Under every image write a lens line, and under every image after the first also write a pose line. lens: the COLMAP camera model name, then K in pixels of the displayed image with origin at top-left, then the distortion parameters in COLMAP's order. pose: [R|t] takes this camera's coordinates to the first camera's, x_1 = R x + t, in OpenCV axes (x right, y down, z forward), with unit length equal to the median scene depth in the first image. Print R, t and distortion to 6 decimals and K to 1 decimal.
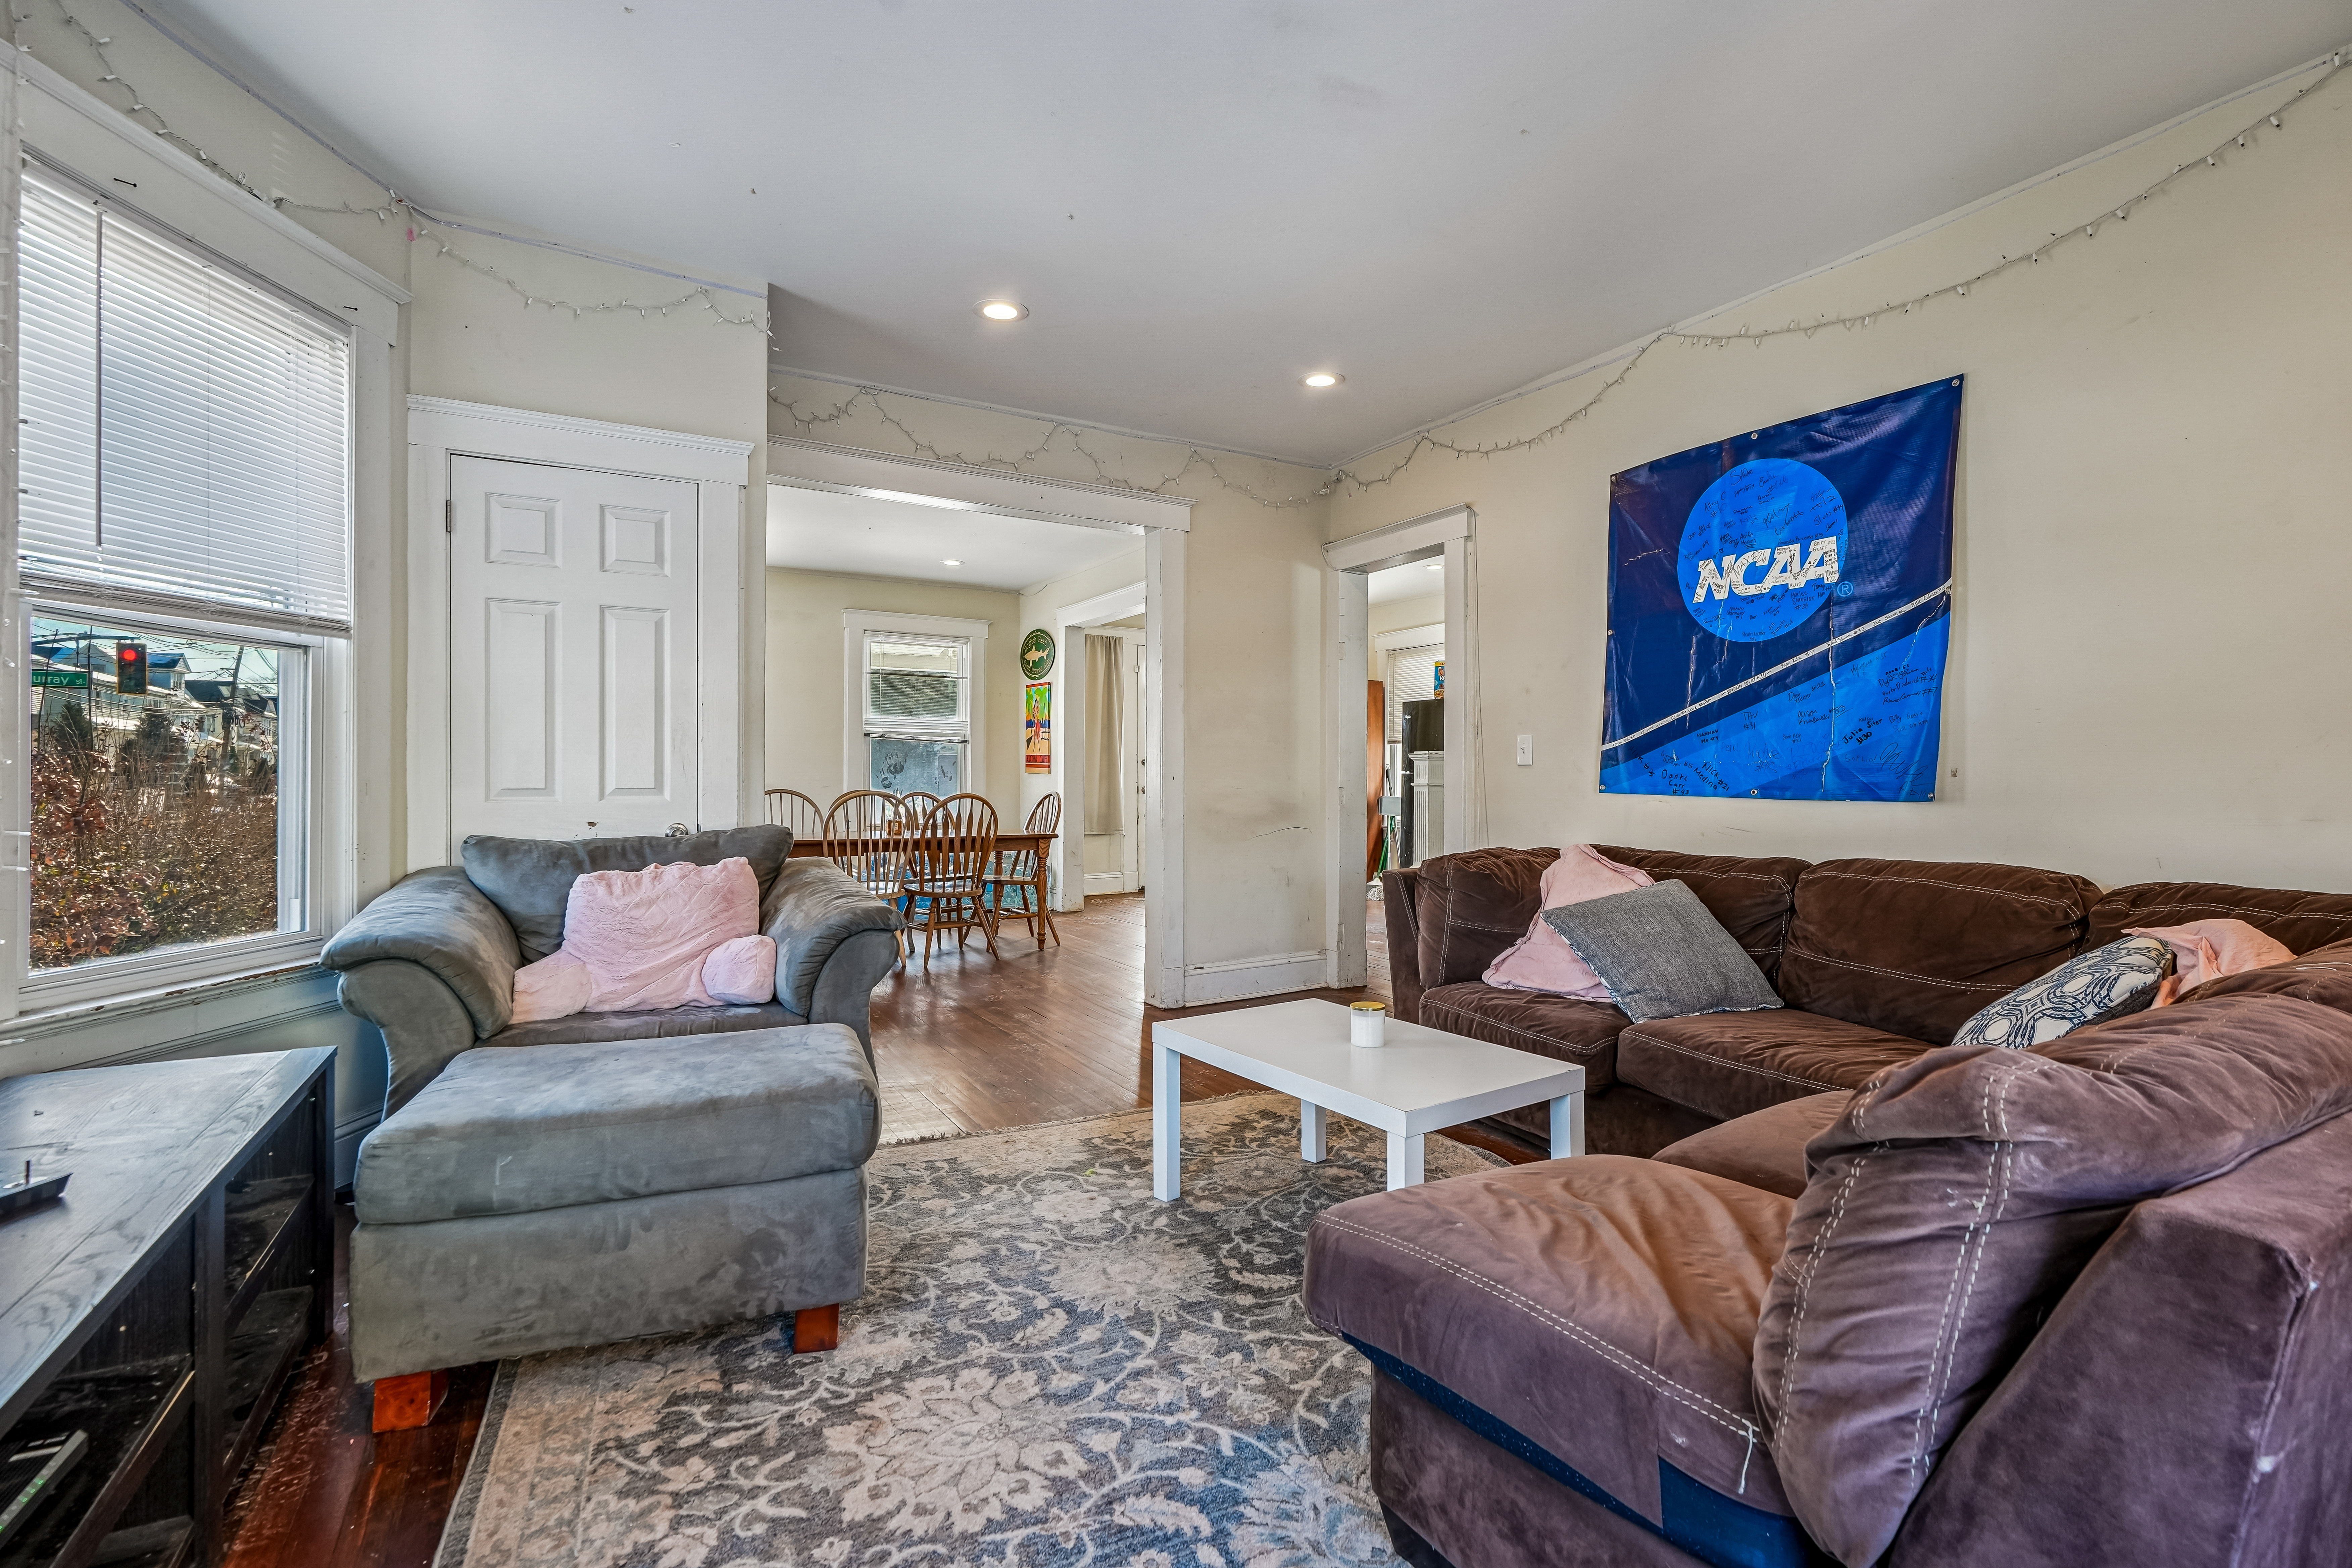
lens RADIAL K [[1082.1, 0, 1168.2], [0, 1082.1, 782.1], [0, 0, 1]] dist [-0.003999, 0.000170]
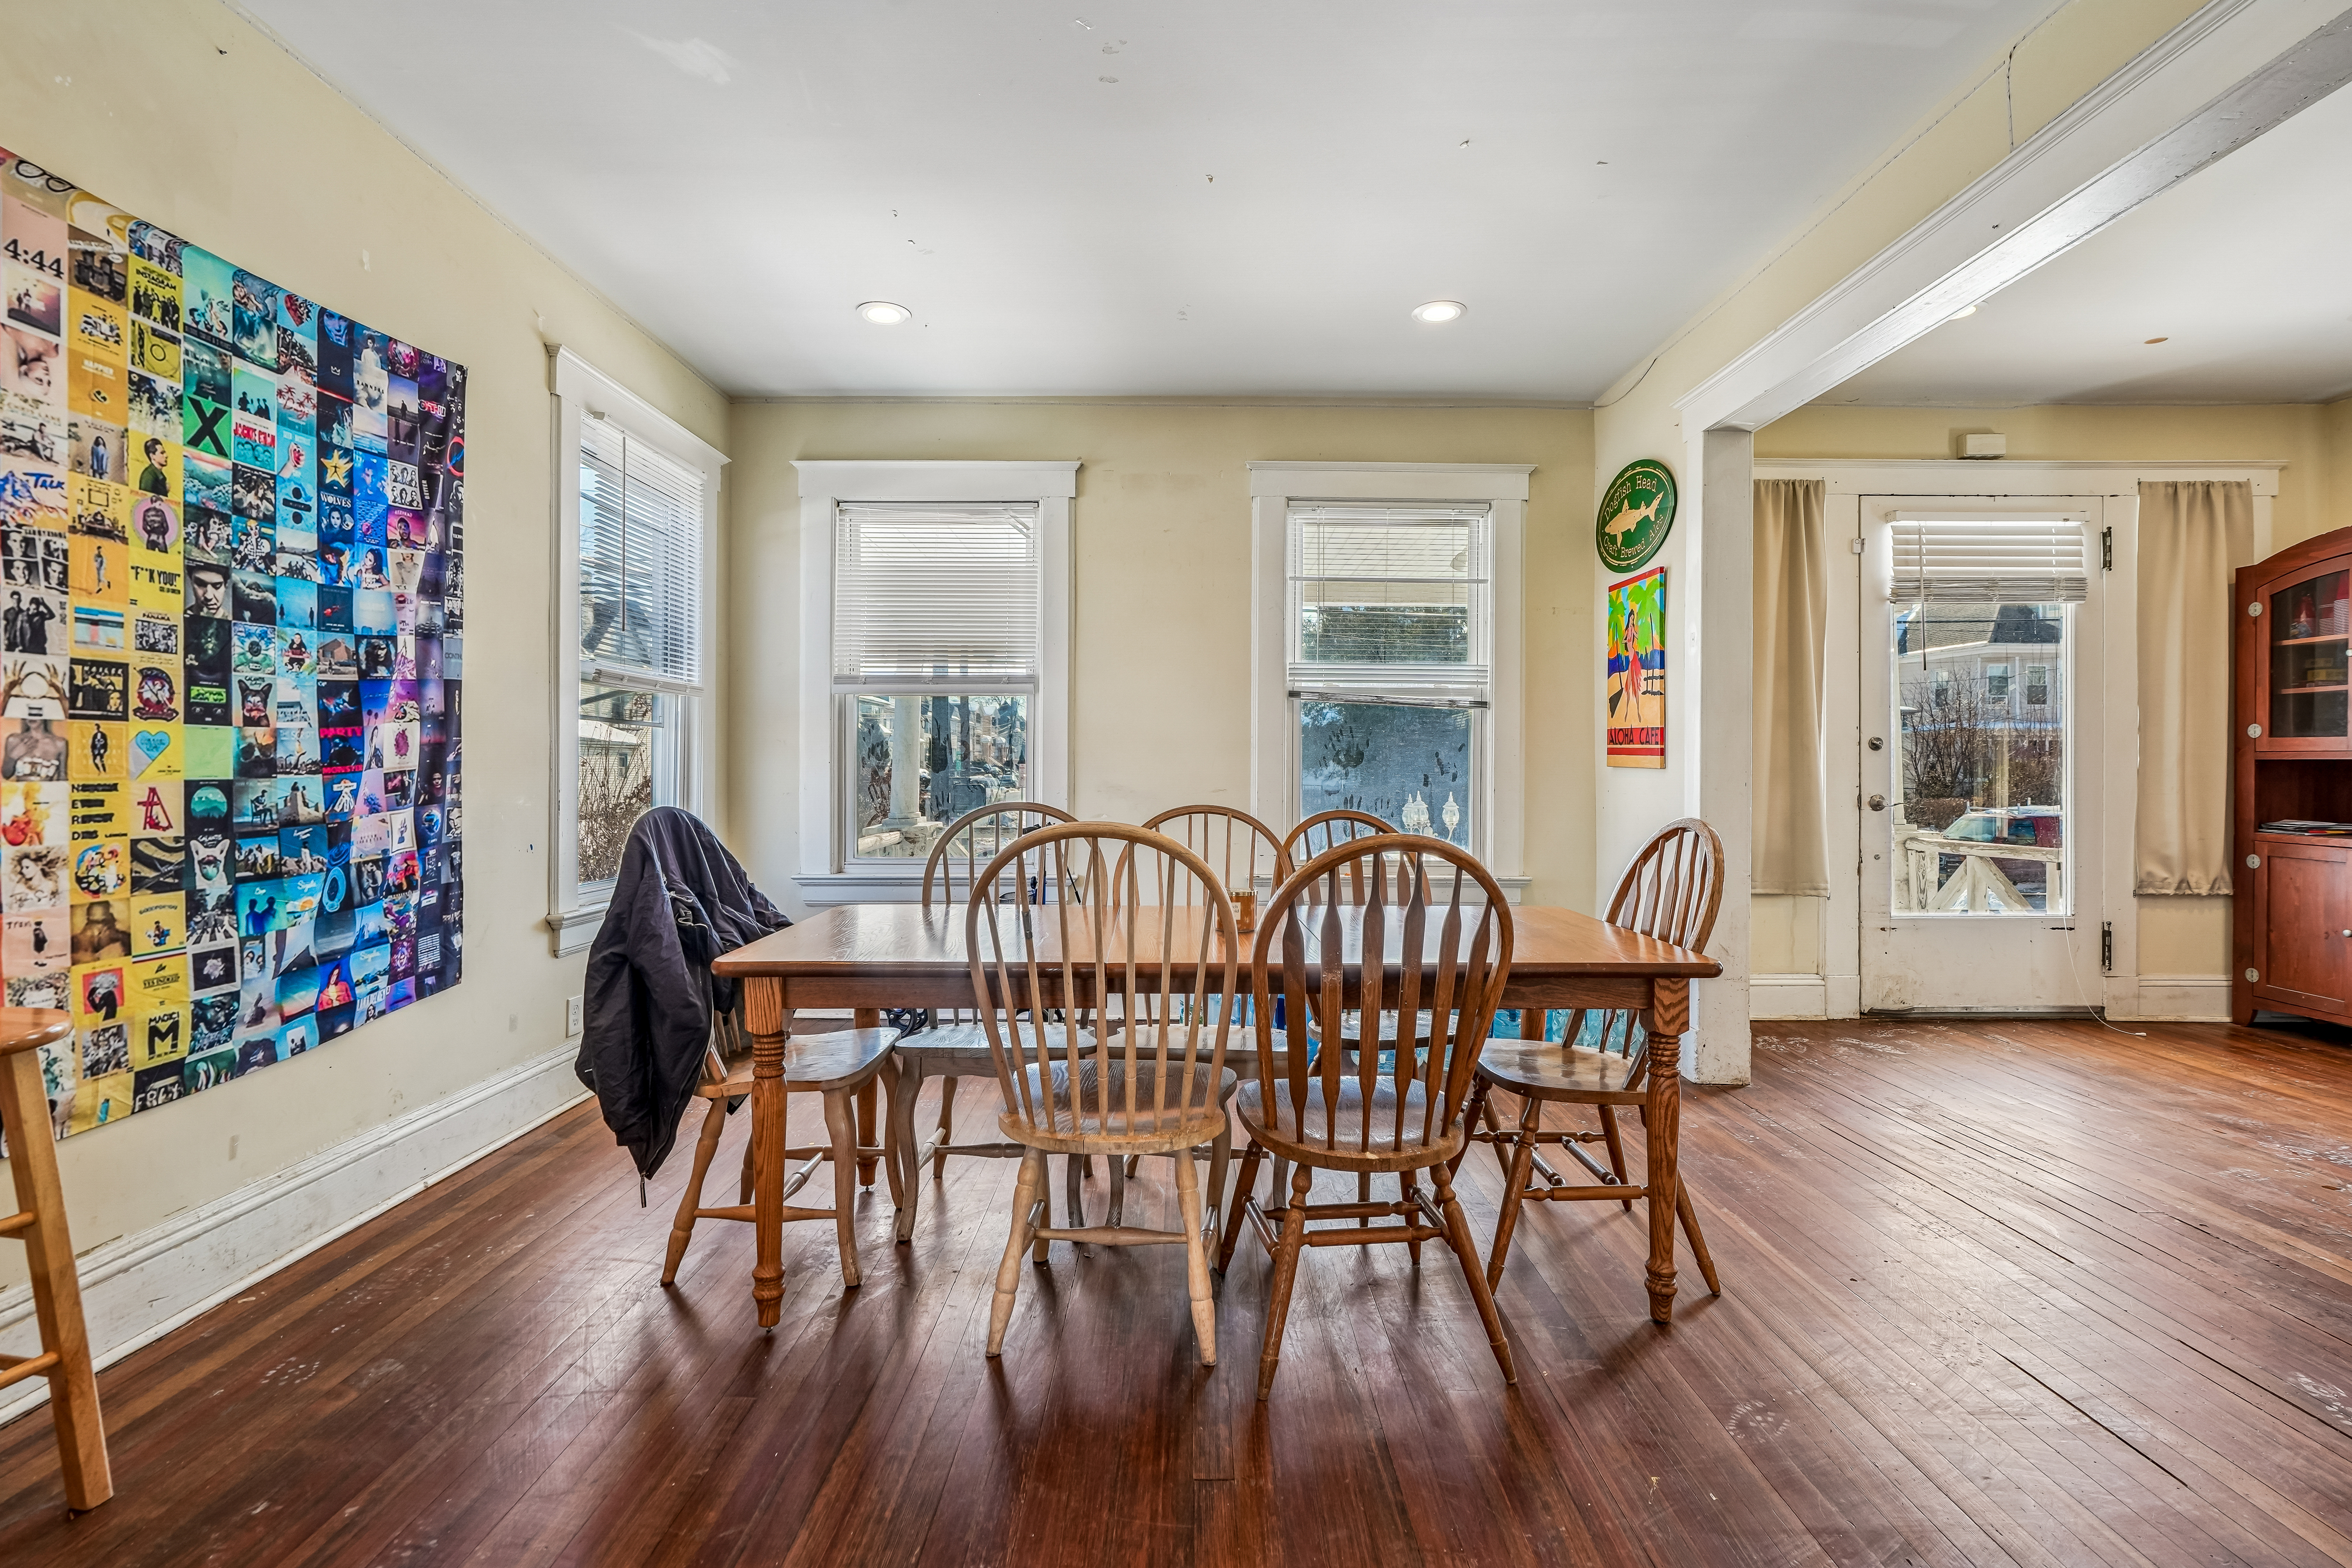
lens RADIAL K [[1082.1, 0, 1191.5], [0, 1082.1, 767.5], [0, 0, 1]] dist [-0.003999, 0.000170]
pose [[0.879634, -0.000268, -0.475652, -0.159839], [-0.003125, 0.999975, -0.006342, -0.010754], [0.475641, 0.007065, 0.879611, 1.188016]]
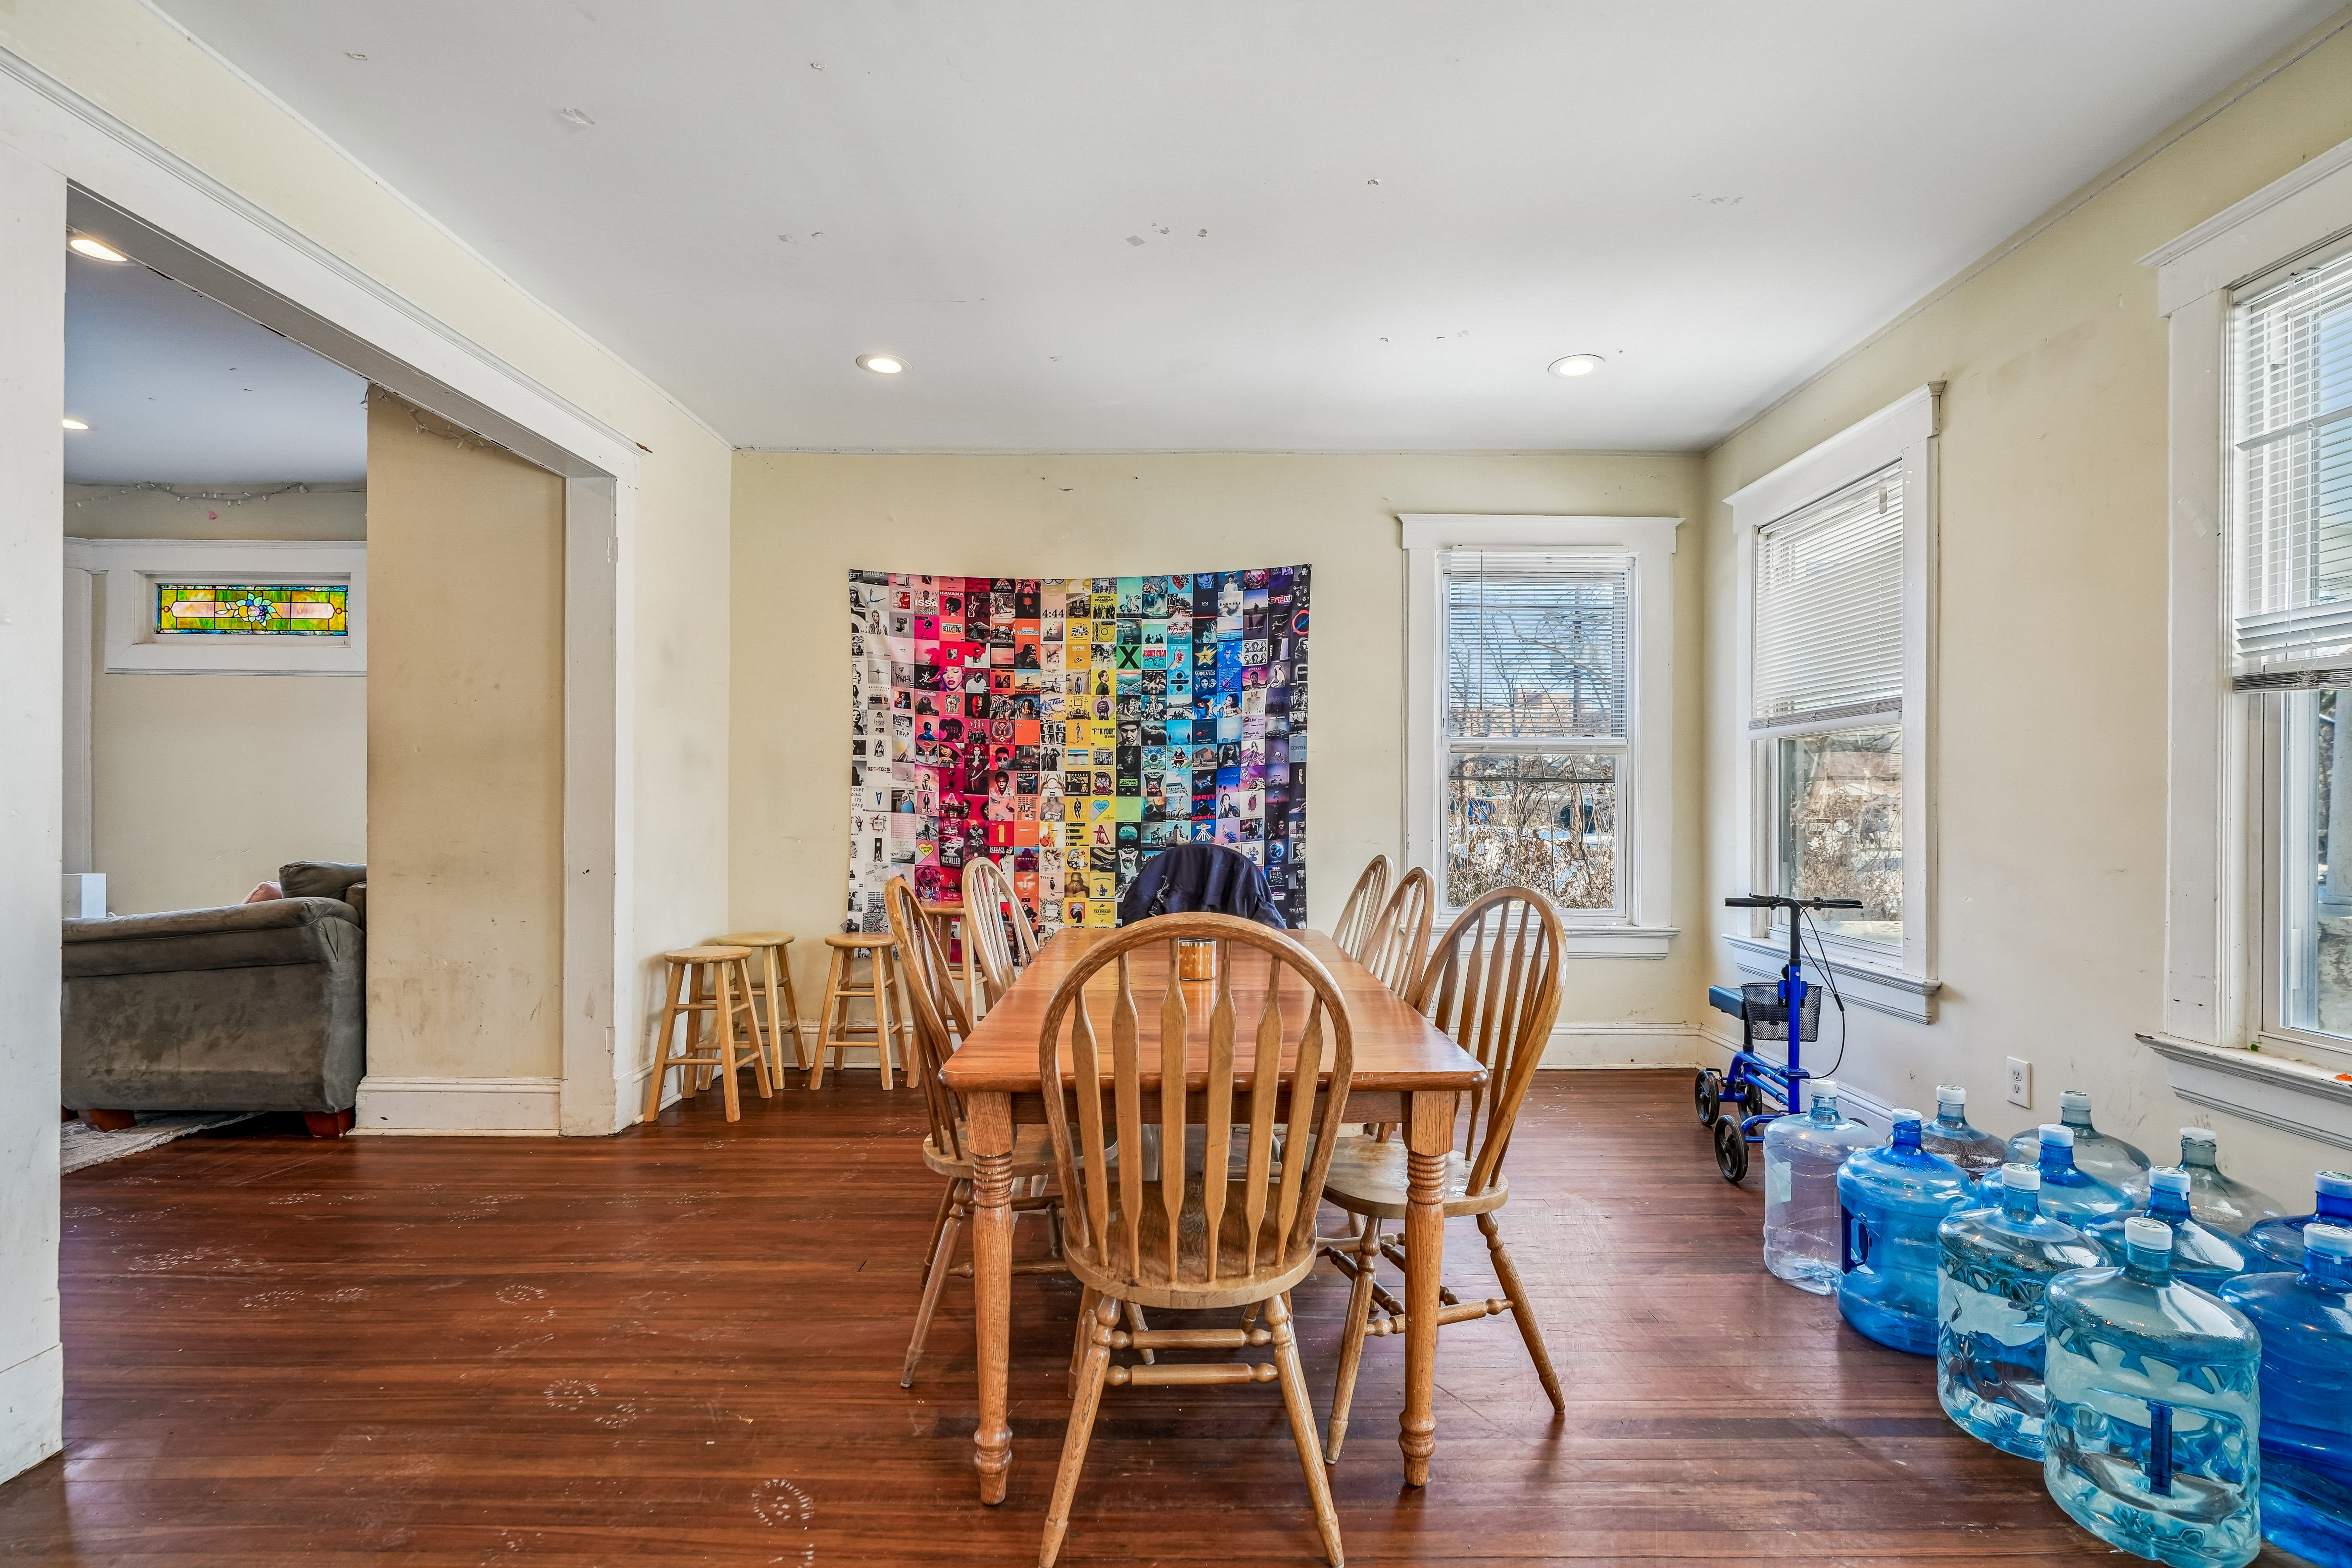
lens RADIAL K [[1082.1, 0, 1190.2], [0, 1082.1, 804.3], [0, 0, 1]] dist [-0.003999, 0.000170]
pose [[-0.470015, -0.005773, -0.882639, 0.173002], [-0.010894, 0.999940, -0.000739, -0.027004], [0.882591, 0.009268, -0.470050, 2.119473]]
